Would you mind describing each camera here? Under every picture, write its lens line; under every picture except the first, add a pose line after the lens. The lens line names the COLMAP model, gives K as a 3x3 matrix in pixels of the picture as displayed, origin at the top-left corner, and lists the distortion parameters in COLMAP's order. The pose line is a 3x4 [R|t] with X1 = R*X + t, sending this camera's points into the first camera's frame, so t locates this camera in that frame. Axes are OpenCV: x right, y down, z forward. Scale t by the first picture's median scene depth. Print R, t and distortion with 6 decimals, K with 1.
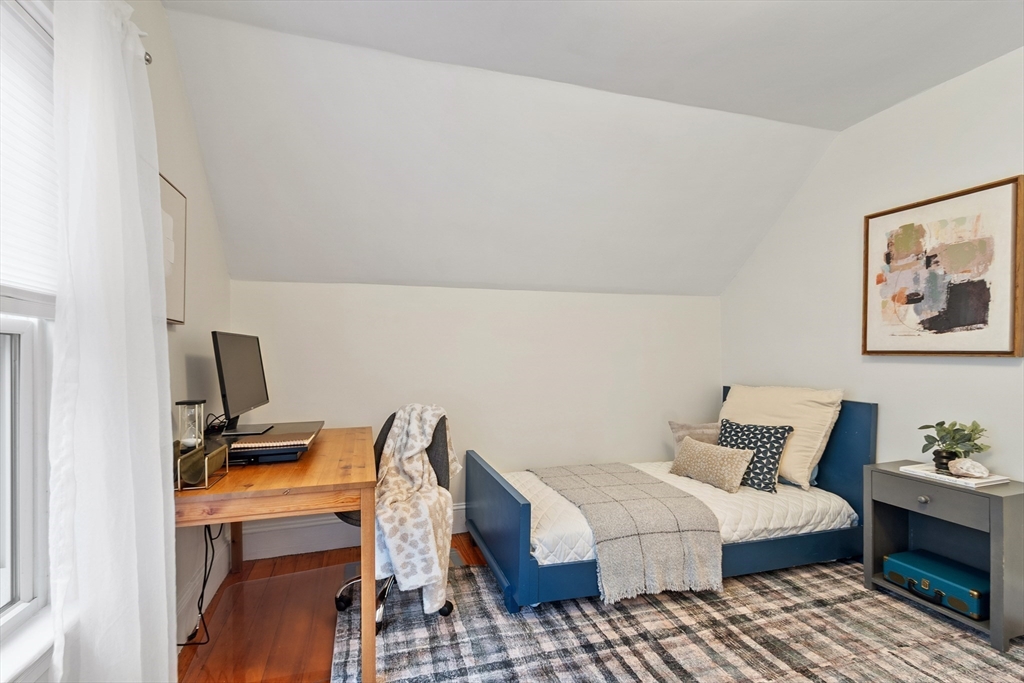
lens RADIAL K [[447.2, 0, 491.3], [0, 447.2, 353.8], [0, 0, 1]] dist [0.000206, 0.001167]
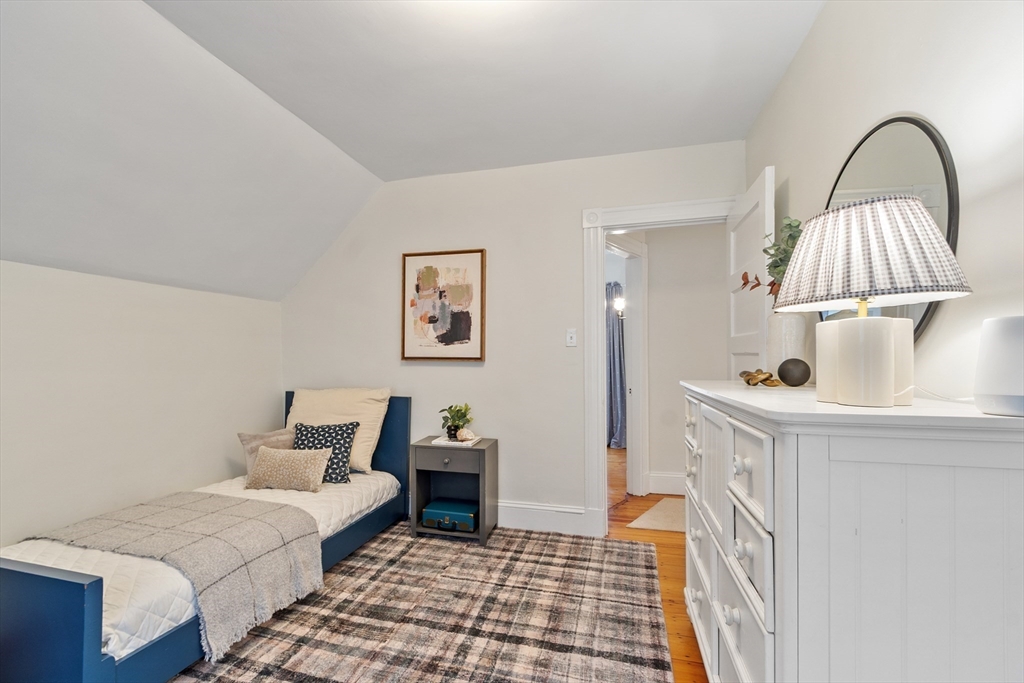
lens RADIAL K [[447.2, 0, 489.6], [0, 447.2, 358.6], [0, 0, 1]] dist [0.000206, 0.001167]
pose [[0.526280, 0.001511, 0.850310, -0.170631], [0.001998, 0.999993, -0.003014, 0.002413], [-0.850309, 0.003285, 0.526273, 0.125896]]
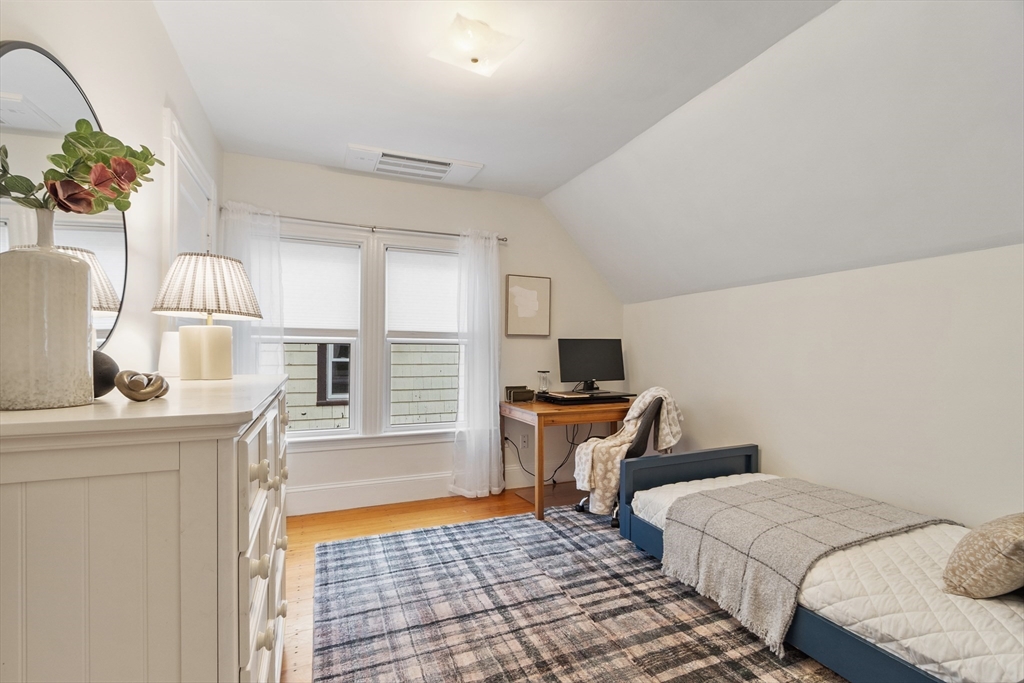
lens RADIAL K [[447.2, 0, 506.1], [0, 447.2, 348.5], [0, 0, 1]] dist [0.000206, 0.001167]
pose [[0.128248, -0.002447, -0.991739, 1.267064], [-0.000879, 0.999996, -0.002581, 0.000520], [0.991742, 0.001203, 0.128245, 0.443670]]
